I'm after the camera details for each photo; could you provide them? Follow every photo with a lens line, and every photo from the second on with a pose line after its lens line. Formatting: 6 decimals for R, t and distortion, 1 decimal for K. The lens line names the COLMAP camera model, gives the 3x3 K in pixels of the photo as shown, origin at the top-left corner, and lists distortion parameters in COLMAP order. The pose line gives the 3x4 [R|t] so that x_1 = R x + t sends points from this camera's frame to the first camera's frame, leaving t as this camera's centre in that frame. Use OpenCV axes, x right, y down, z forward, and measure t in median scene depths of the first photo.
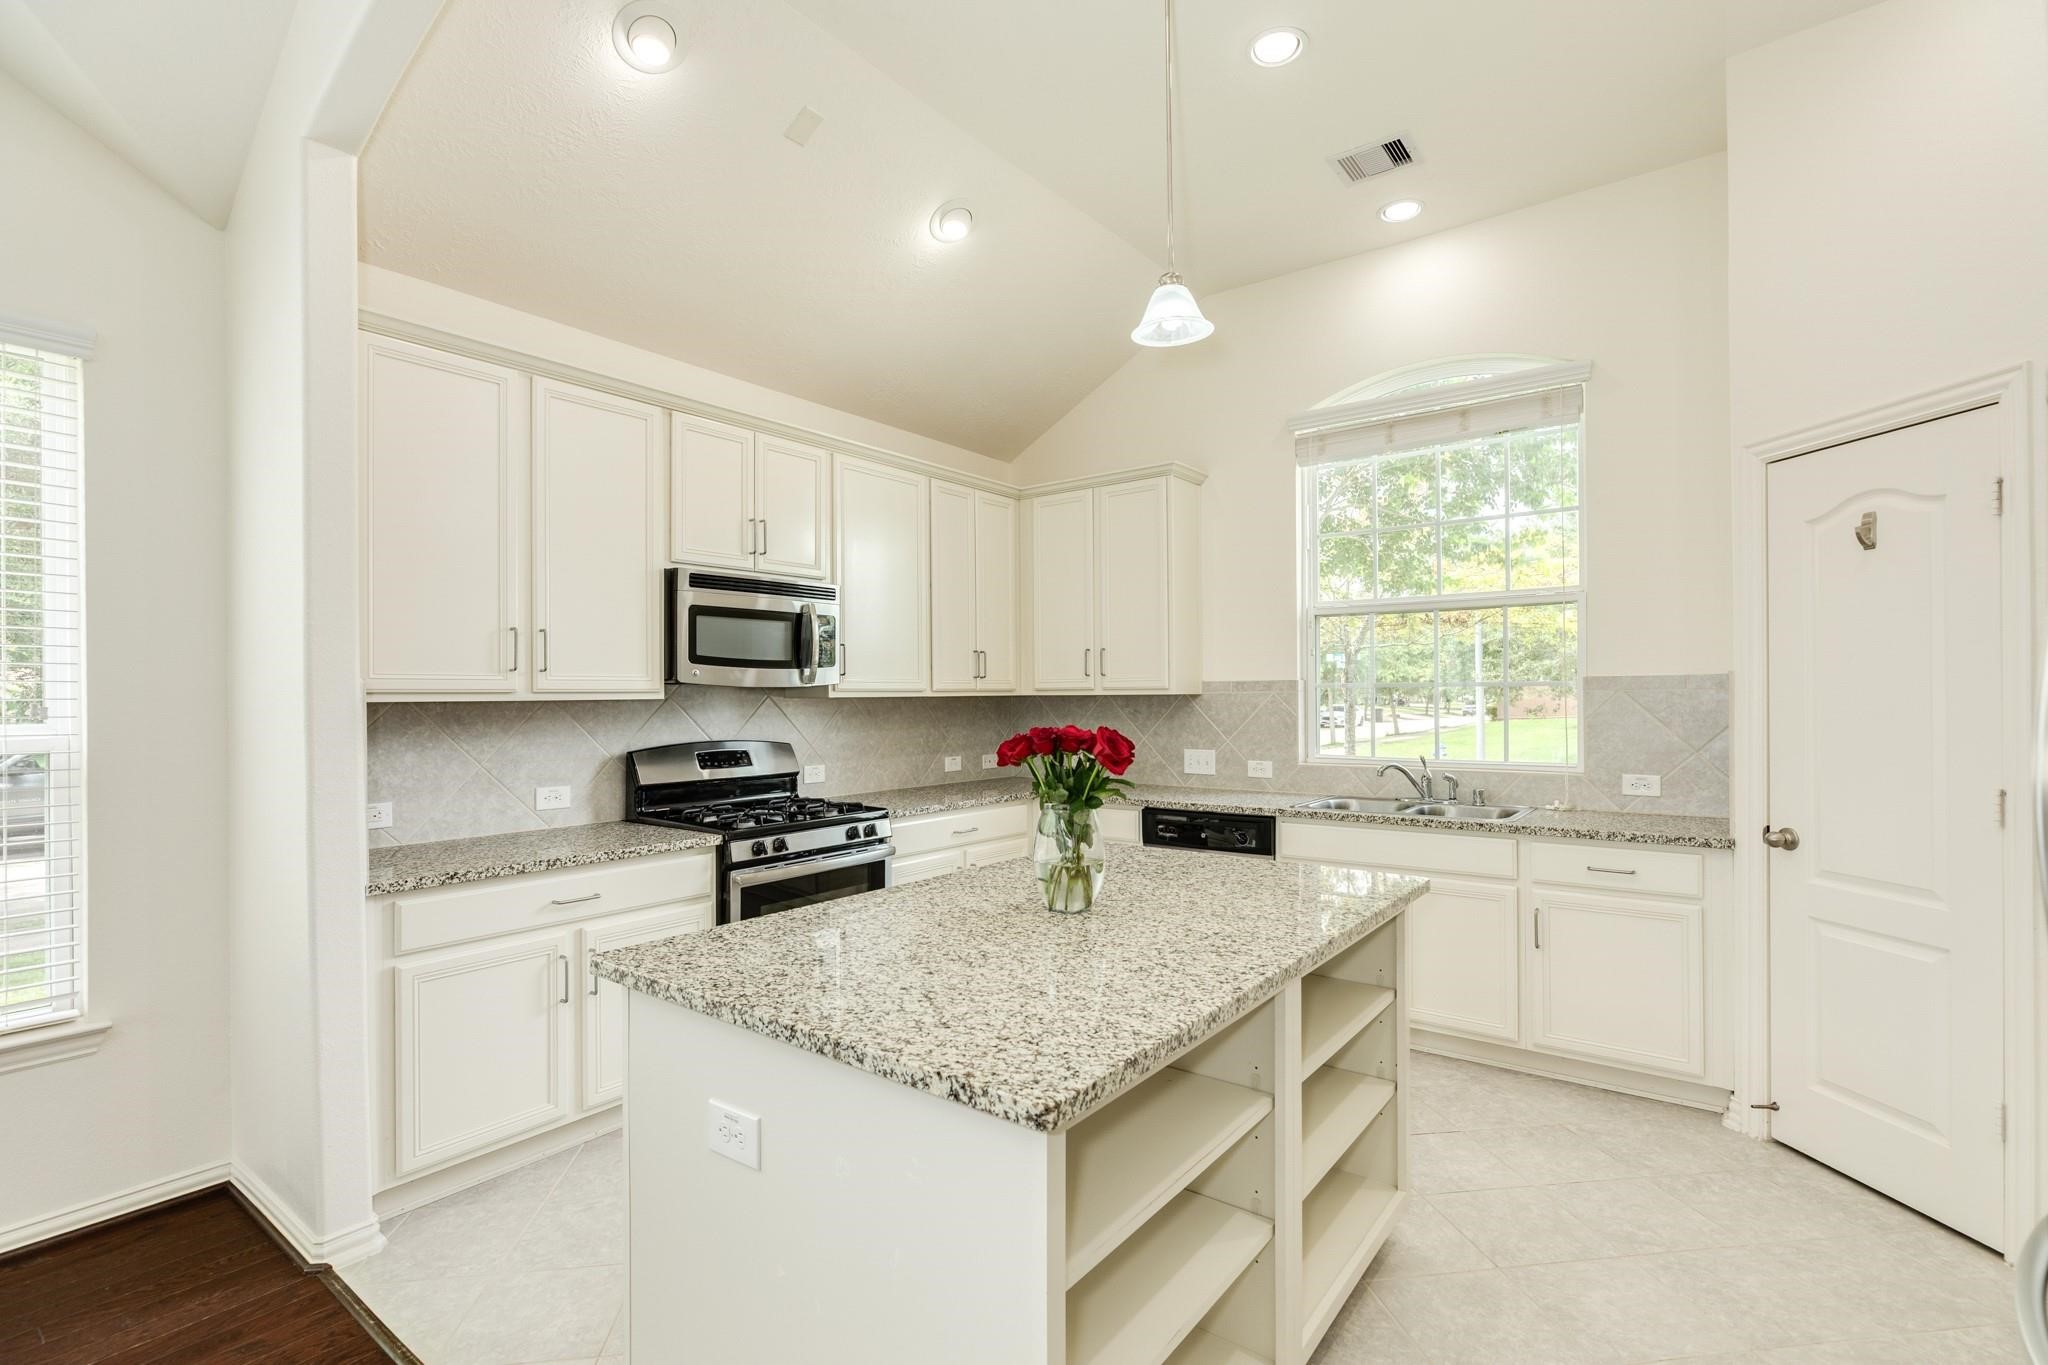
lens RADIAL K [[953.1, 0, 1021.8], [0, 953.1, 687.3], [0, 0, 1]] dist [-0.000437, 0.000234]
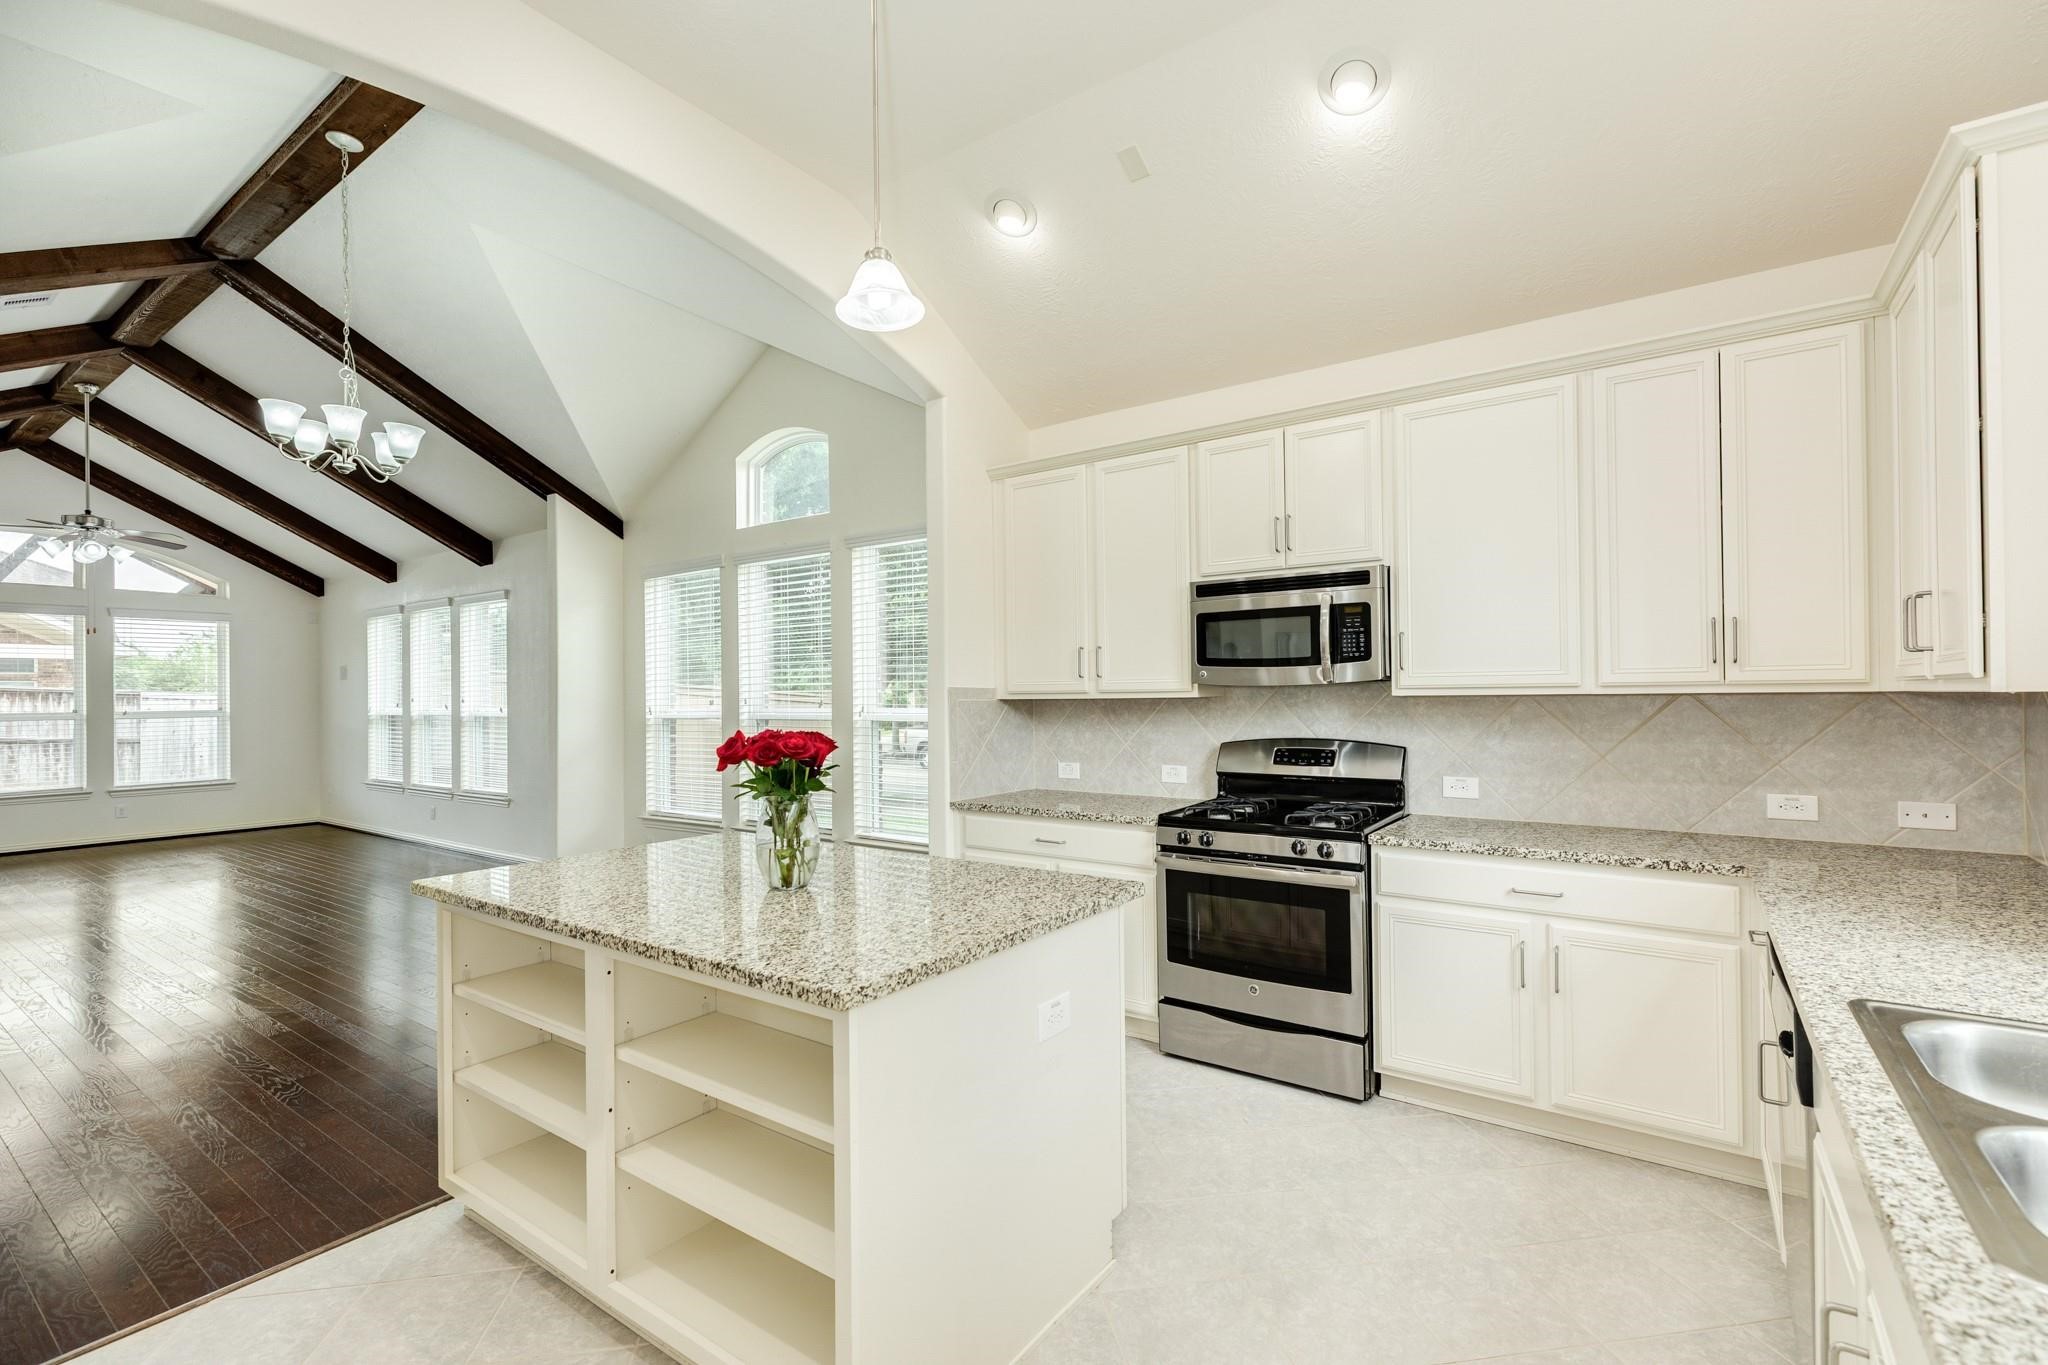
lens RADIAL K [[915.3, 0, 1028.4], [0, 915.3, 688.1], [0, 0, 1]] dist [0.007402, 0.000102]
pose [[0.030153, 0.000199, -0.999545, 0.675607], [0.019198, 0.999815, 0.000779, -0.003680], [0.999361, -0.019213, 0.030143, 0.715681]]
